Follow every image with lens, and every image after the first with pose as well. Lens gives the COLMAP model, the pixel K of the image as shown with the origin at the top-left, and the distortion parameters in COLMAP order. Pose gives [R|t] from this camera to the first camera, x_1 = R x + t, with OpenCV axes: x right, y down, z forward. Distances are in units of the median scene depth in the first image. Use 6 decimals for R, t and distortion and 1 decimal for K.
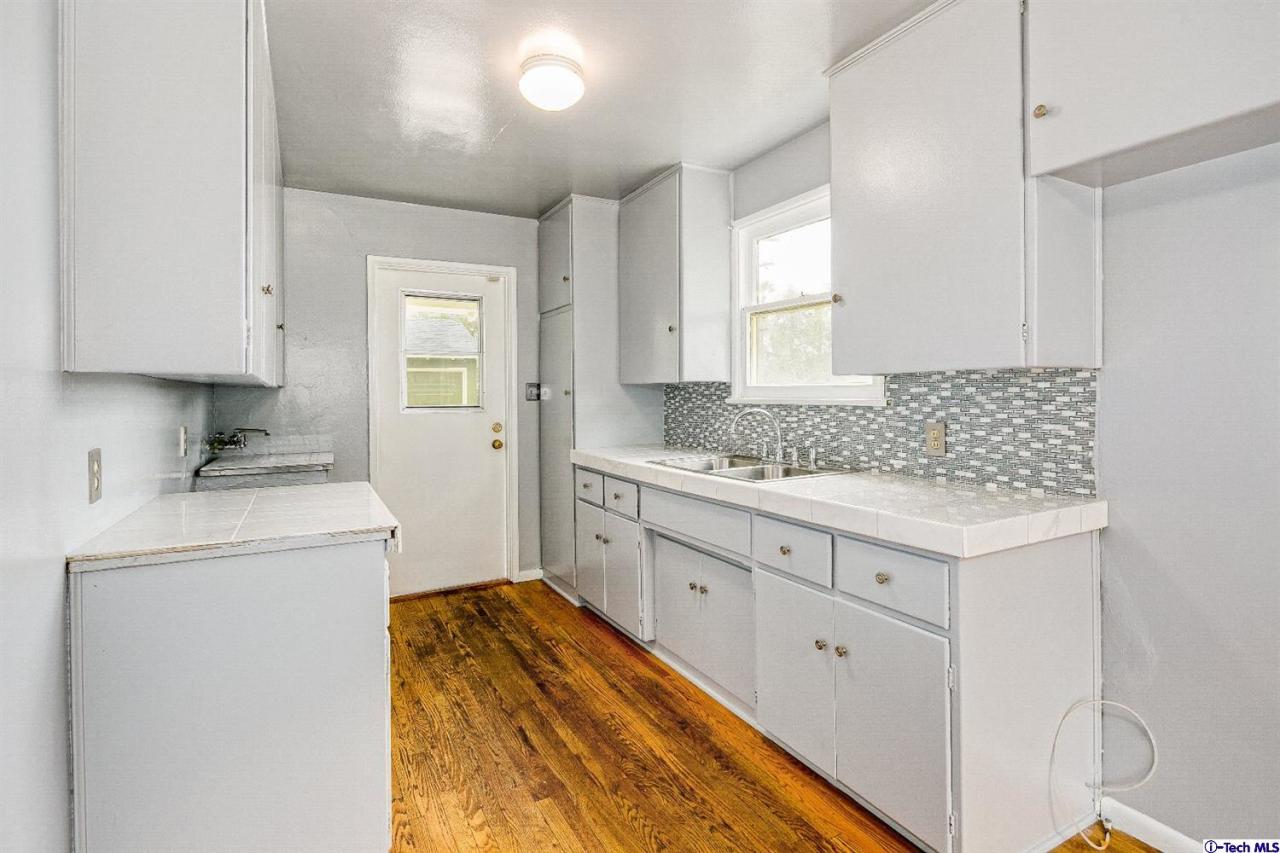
lens RADIAL K [[617.4, 0, 632.6], [0, 617.4, 394.5], [0, 0, 1]] dist [0.001100, -0.000371]
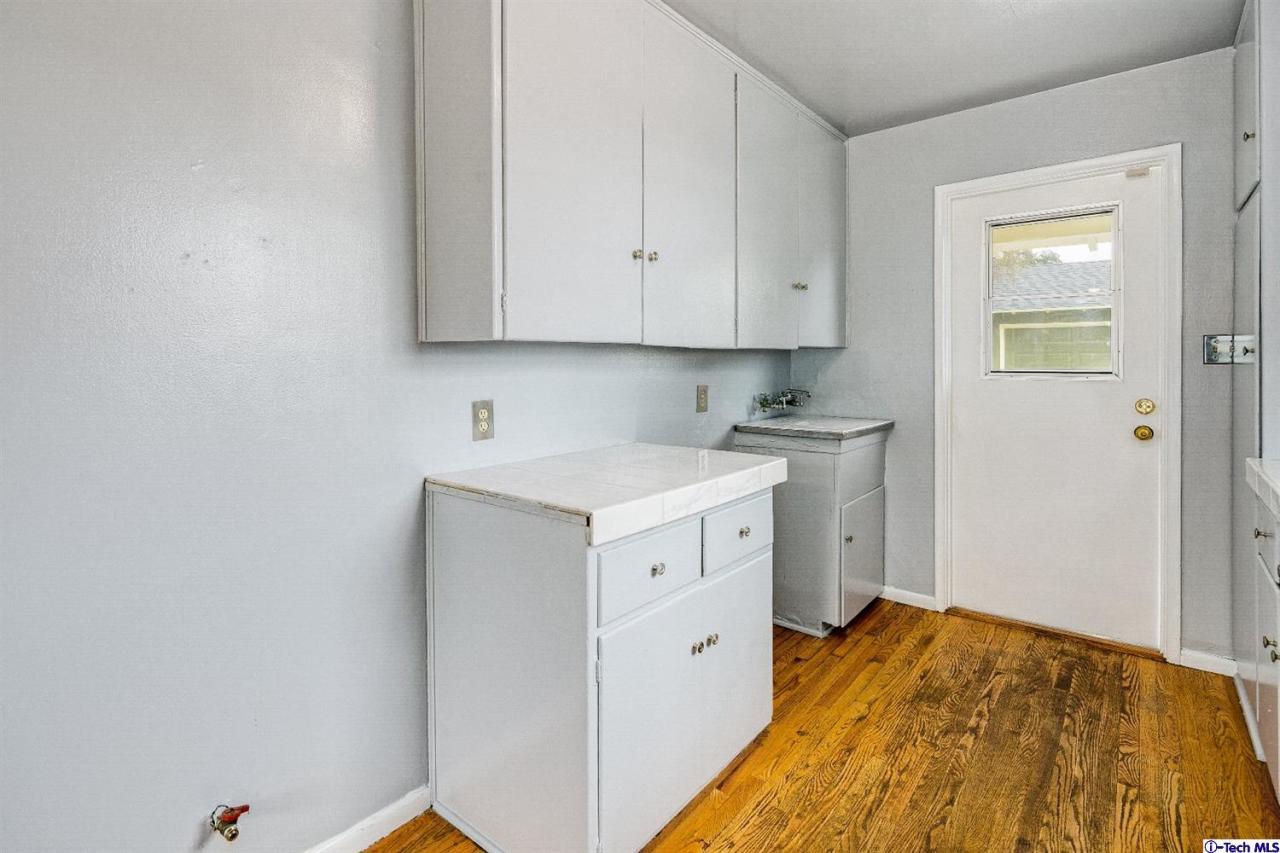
lens RADIAL K [[617.4, 0, 641.6], [0, 617.4, 367.6], [0, 0, 1]] dist [0.001100, -0.000371]
pose [[0.390847, 0.011985, -0.920378, 0.207327], [0.006655, 0.999852, 0.015846, 0.000408], [0.920432, -0.012318, 0.390709, 0.362936]]
